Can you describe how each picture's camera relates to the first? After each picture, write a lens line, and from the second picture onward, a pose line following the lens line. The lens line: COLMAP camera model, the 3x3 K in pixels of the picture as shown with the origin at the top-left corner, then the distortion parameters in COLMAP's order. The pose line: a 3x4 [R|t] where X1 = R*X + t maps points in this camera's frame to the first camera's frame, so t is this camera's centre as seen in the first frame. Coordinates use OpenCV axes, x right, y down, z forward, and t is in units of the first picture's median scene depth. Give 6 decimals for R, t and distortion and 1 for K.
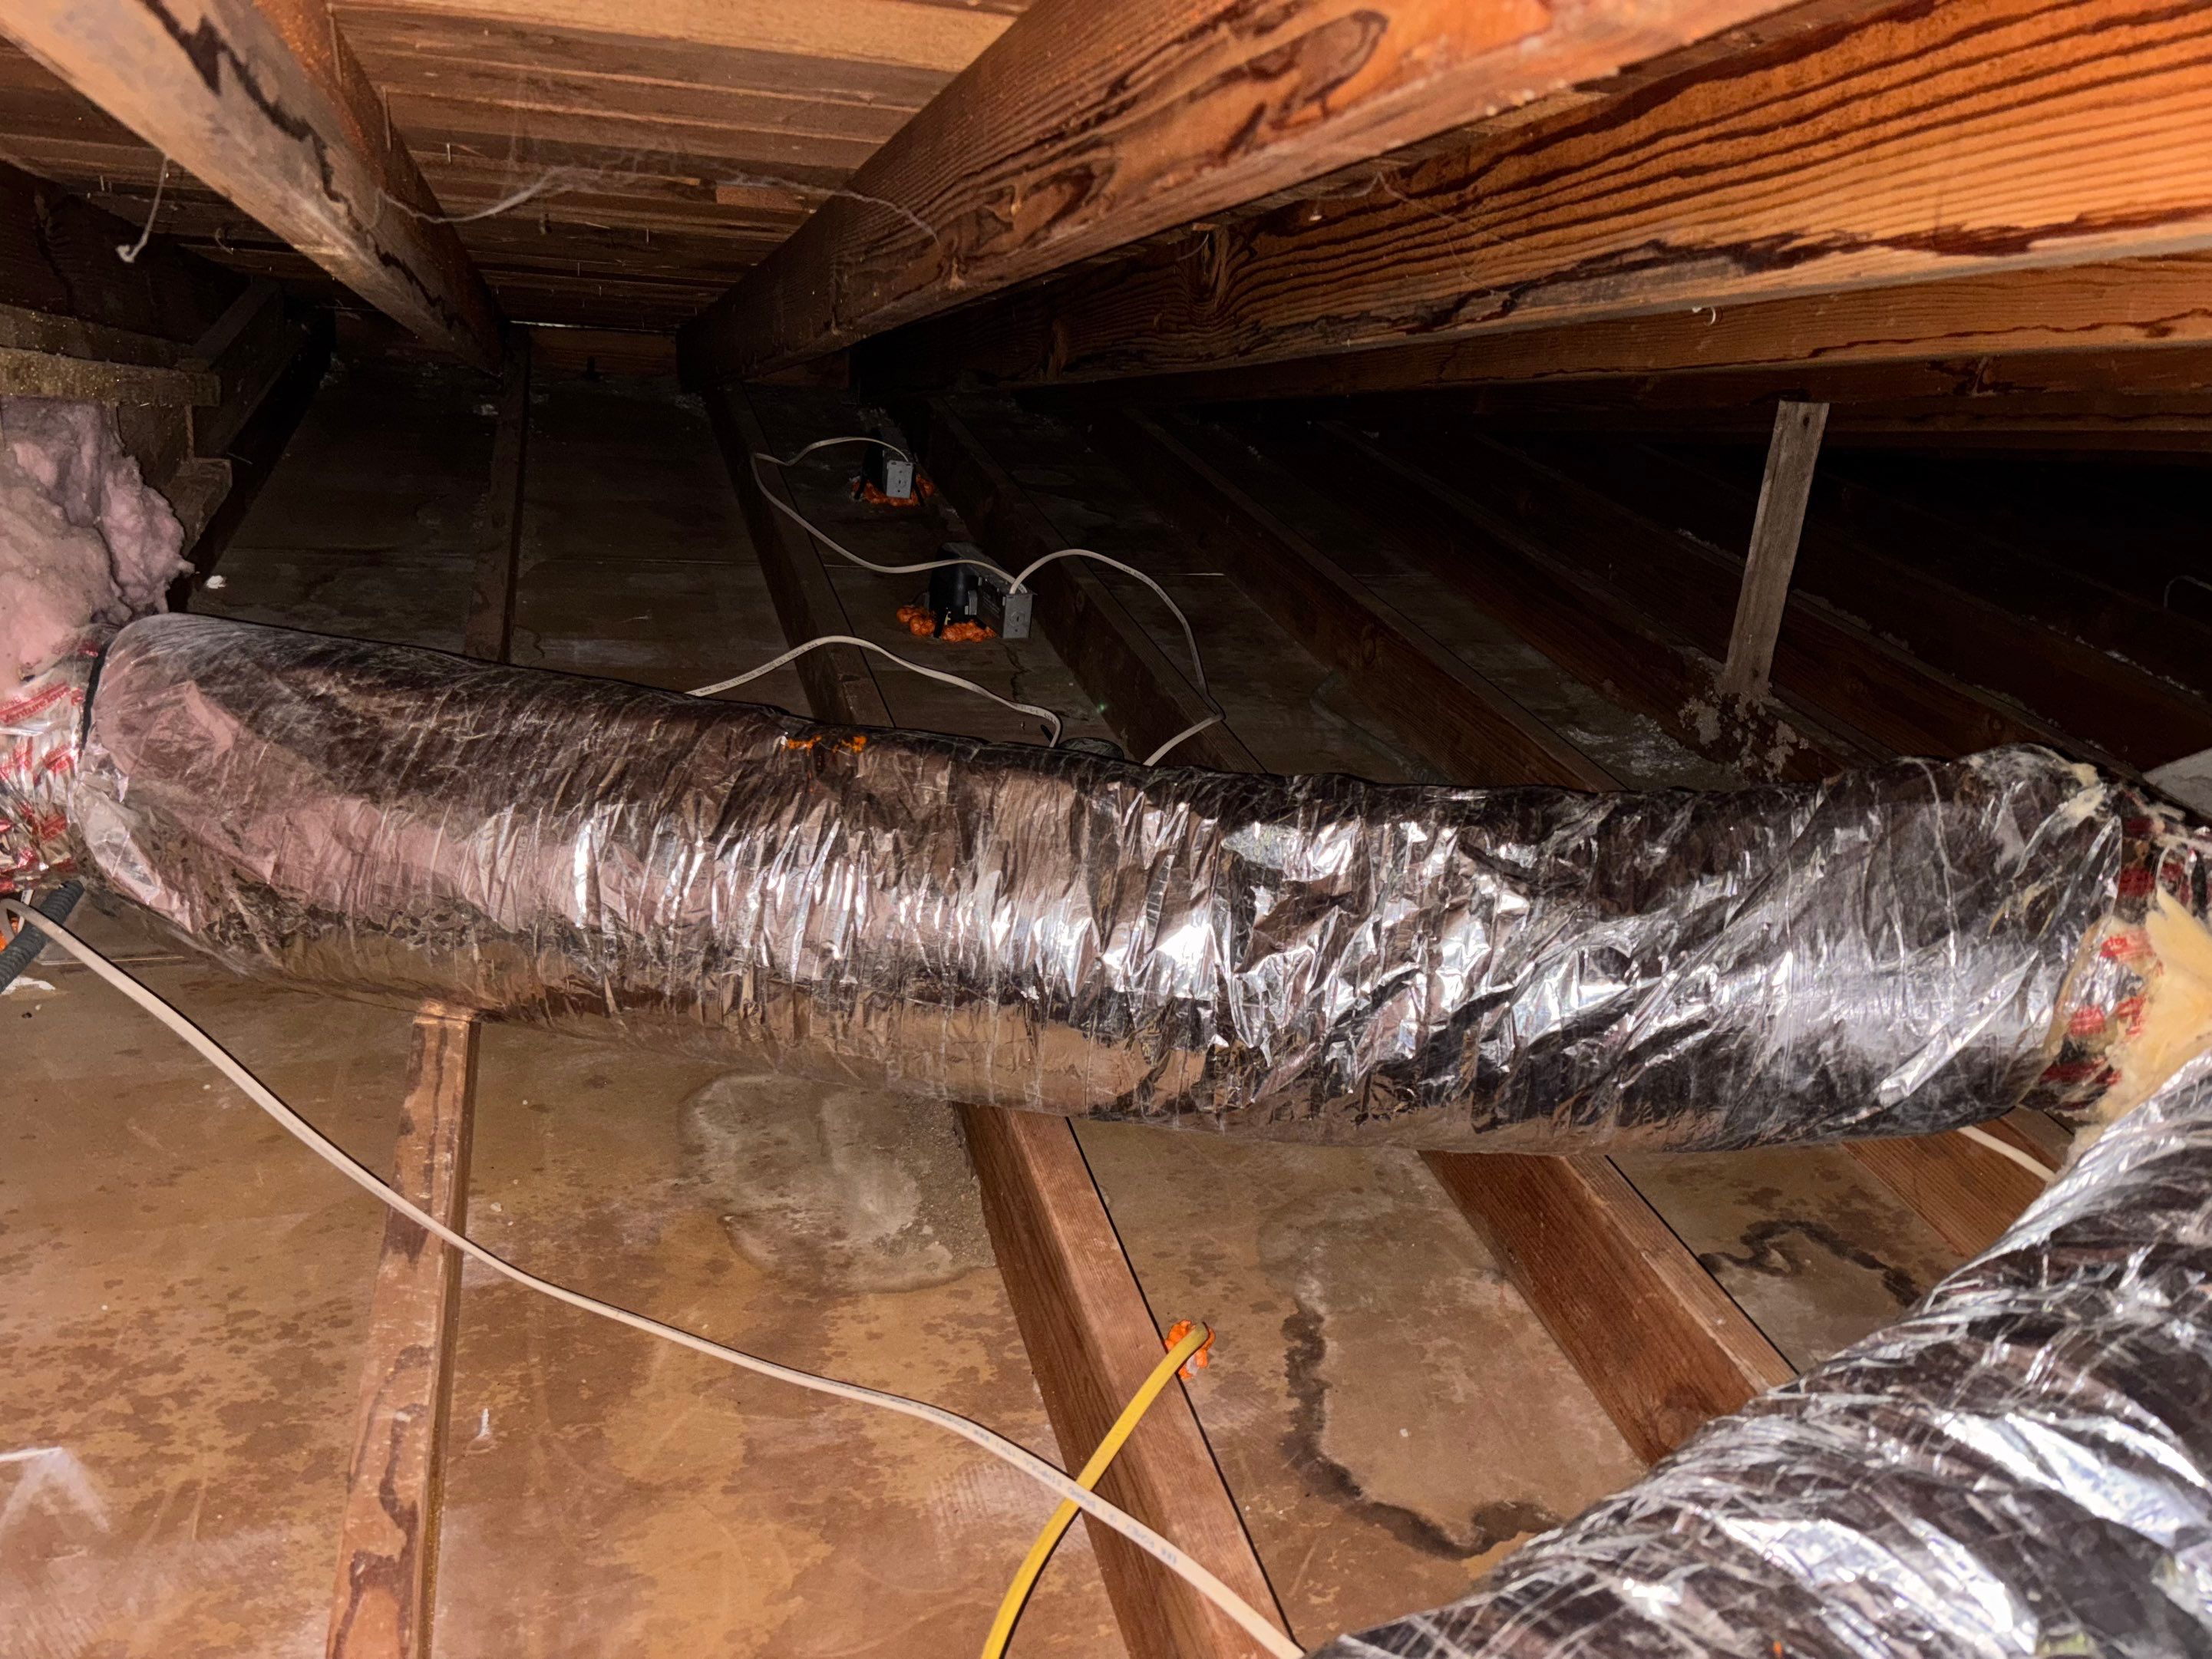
lens RADIAL K [[1696.2, 0, 1106.0], [0, 1696.2, 829.5], [0, 0, 1]] dist [-0.000934, -0.068390]
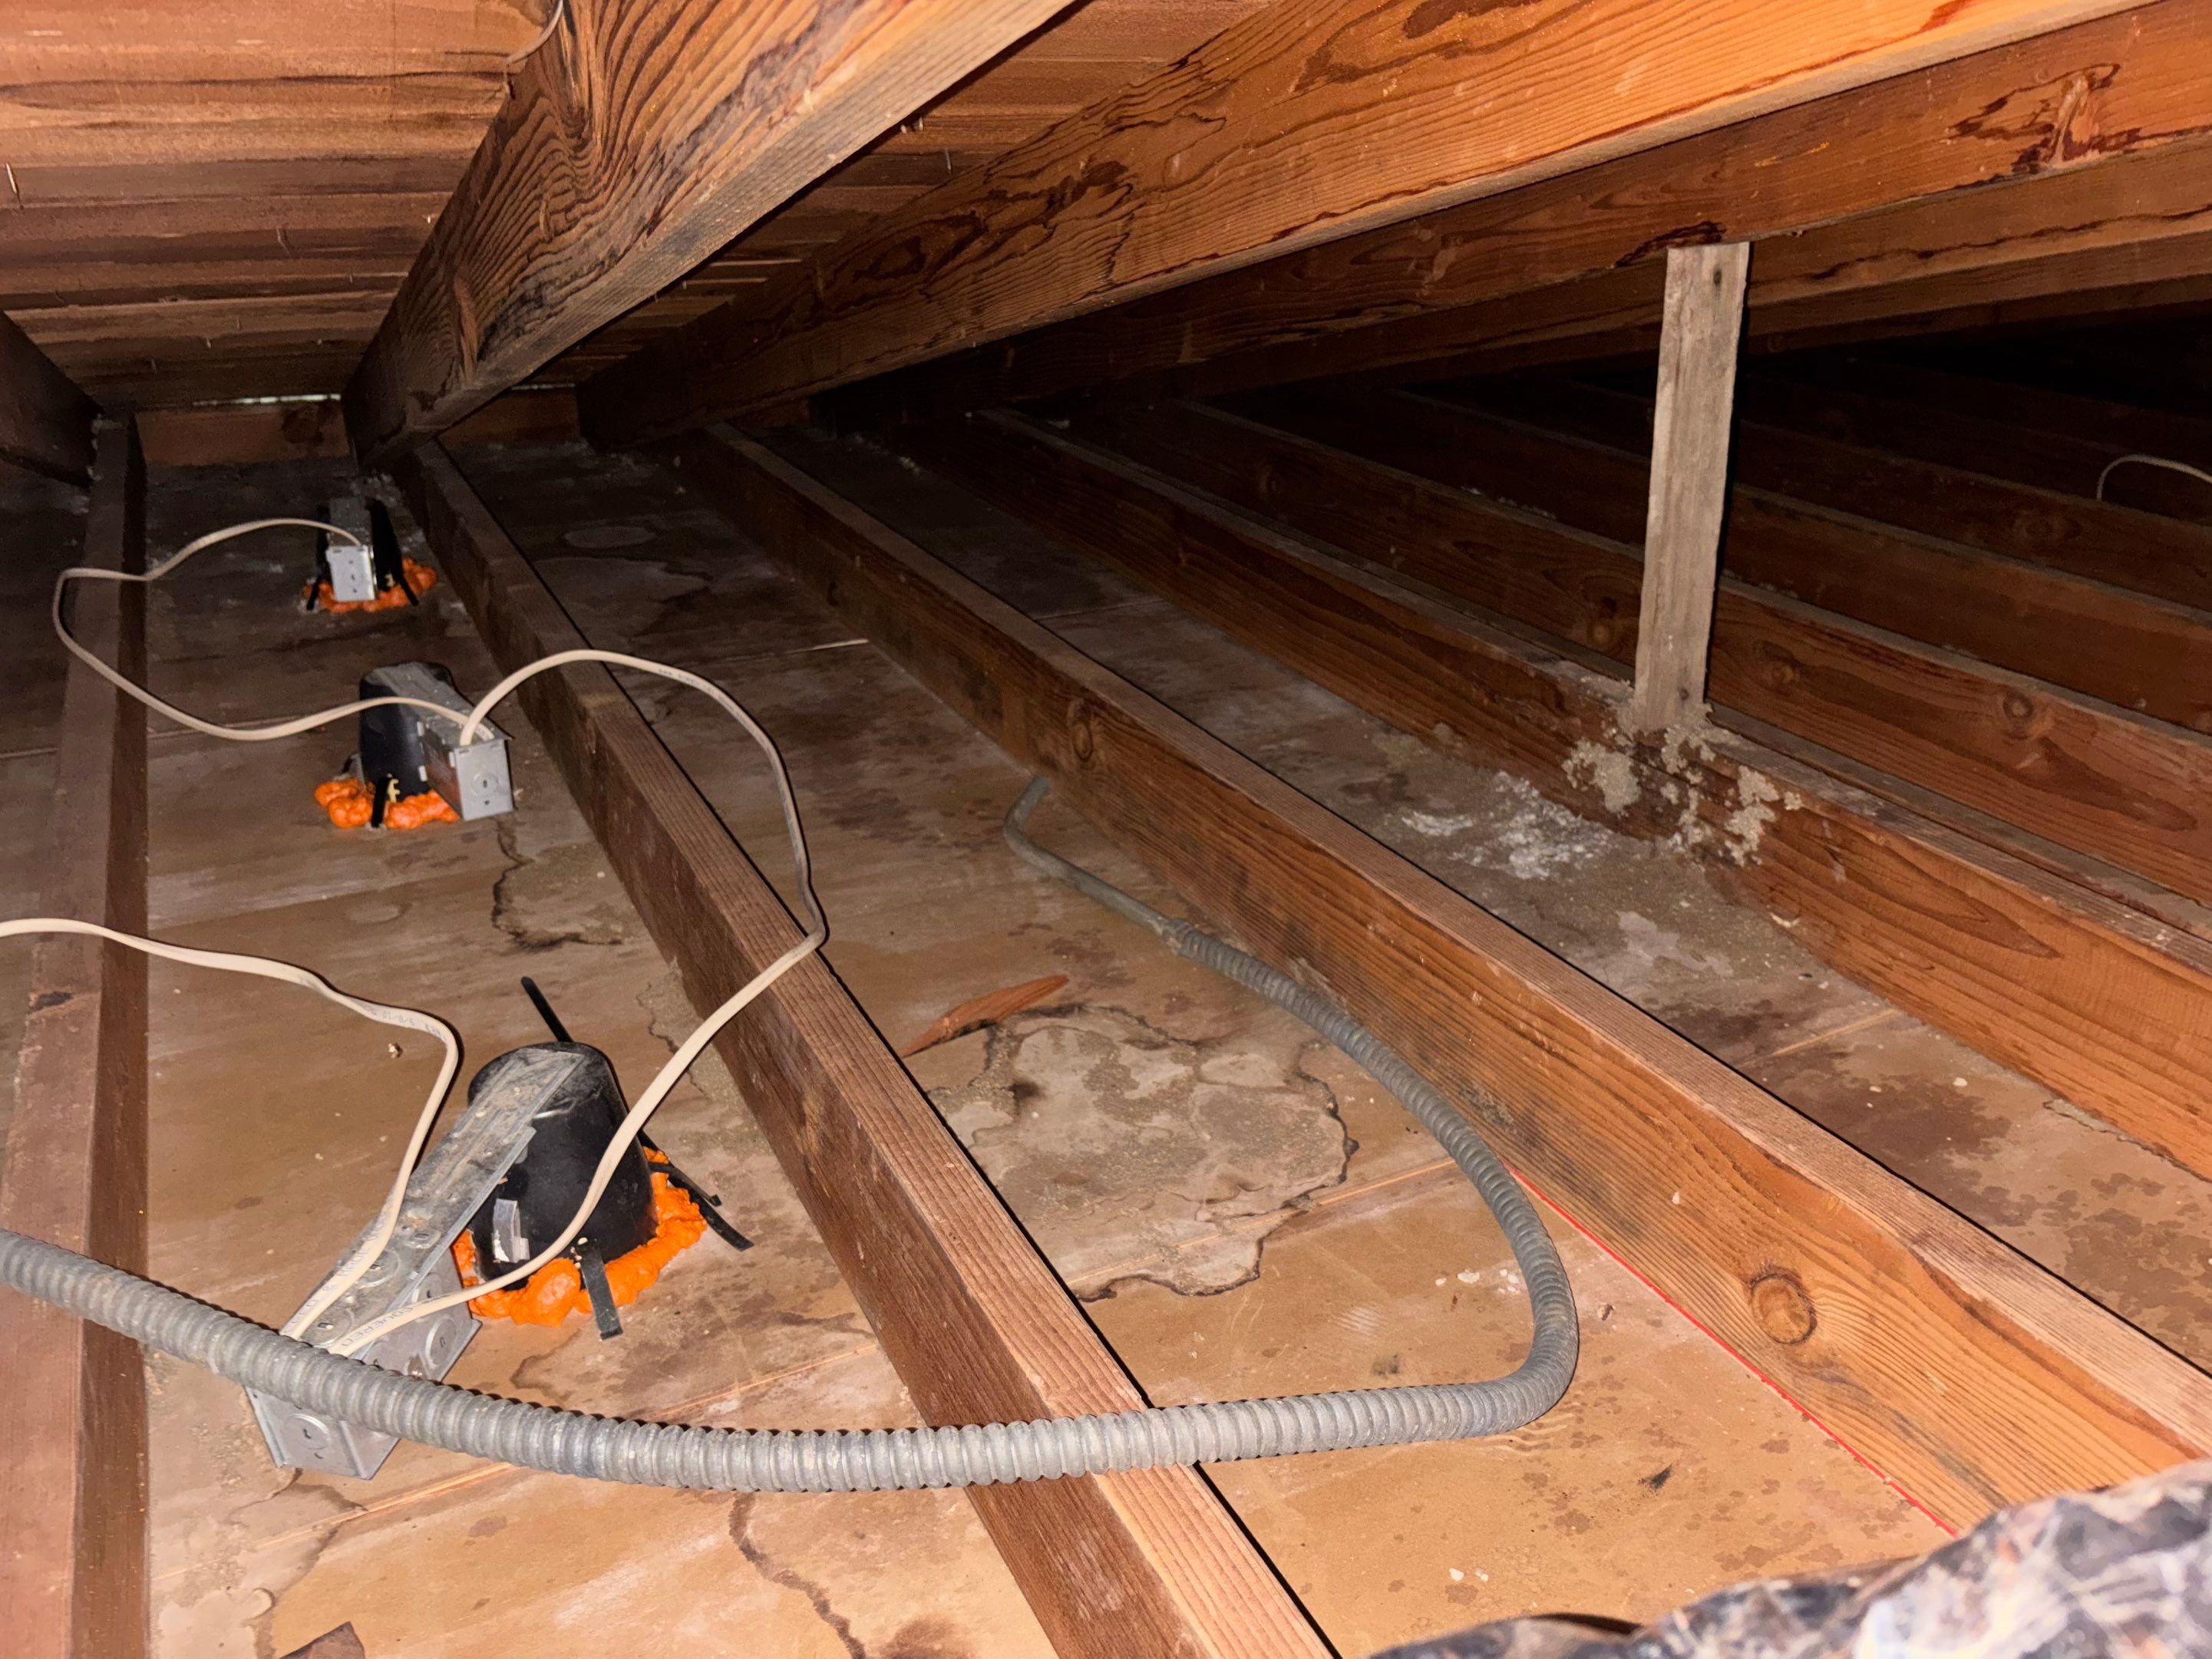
lens RADIAL K [[1676.8, 0, 1151.6], [0, 1676.8, 835.7], [0, 0, 1]] dist [0.083193, -0.145941]
pose [[0.974591, -0.162552, 0.154111, 0.084826], [0.163740, 0.986491, 0.005041, -0.075743], [-0.152848, 0.020321, 0.988041, 0.409203]]
